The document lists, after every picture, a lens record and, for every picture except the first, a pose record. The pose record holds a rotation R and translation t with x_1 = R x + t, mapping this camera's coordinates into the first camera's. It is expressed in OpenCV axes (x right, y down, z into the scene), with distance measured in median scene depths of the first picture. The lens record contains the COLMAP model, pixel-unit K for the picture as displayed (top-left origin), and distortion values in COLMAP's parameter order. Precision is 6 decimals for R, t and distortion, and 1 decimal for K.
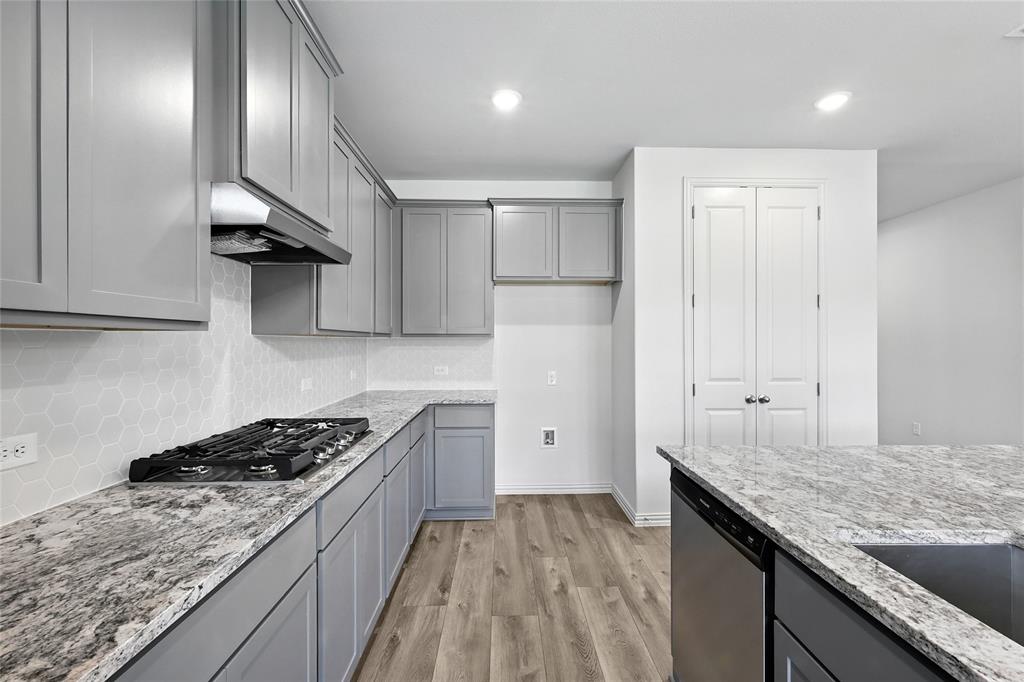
lens RADIAL K [[449.6, 0, 508.1], [0, 449.6, 340.1], [0, 0, 1]] dist [0.004427, -0.000390]
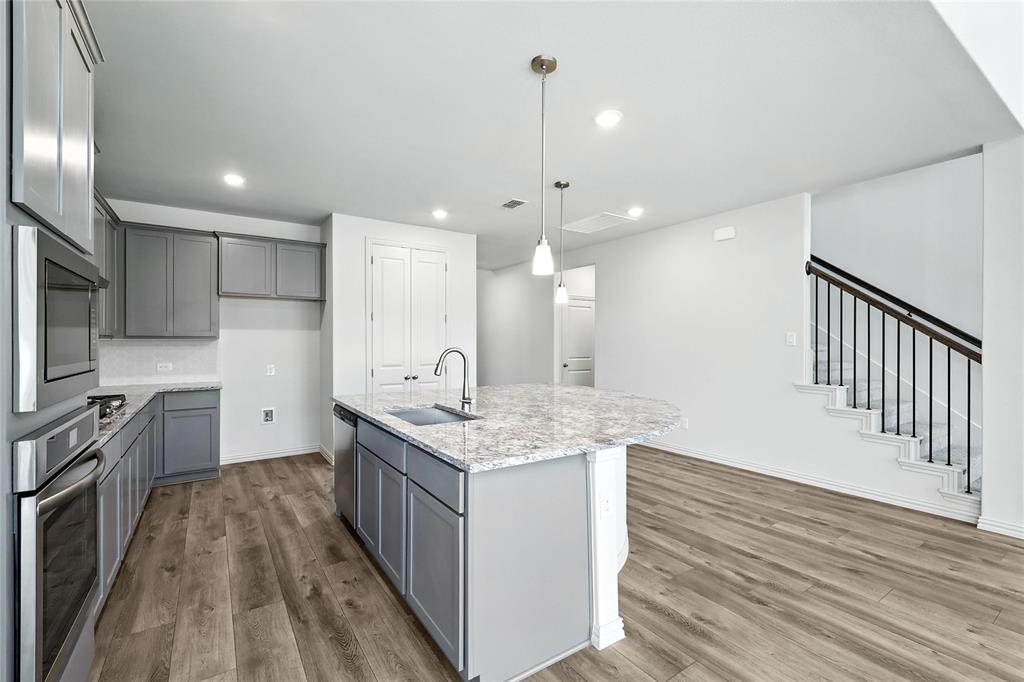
lens RADIAL K [[449.6, 0, 514.2], [0, 449.6, 340.2], [0, 0, 1]] dist [0.004427, -0.000390]
pose [[0.835897, 0.001385, 0.548885, -0.036547], [0.000571, 0.999994, -0.003394, 0.001926], [-0.548886, 0.003151, 0.835891, -0.581467]]
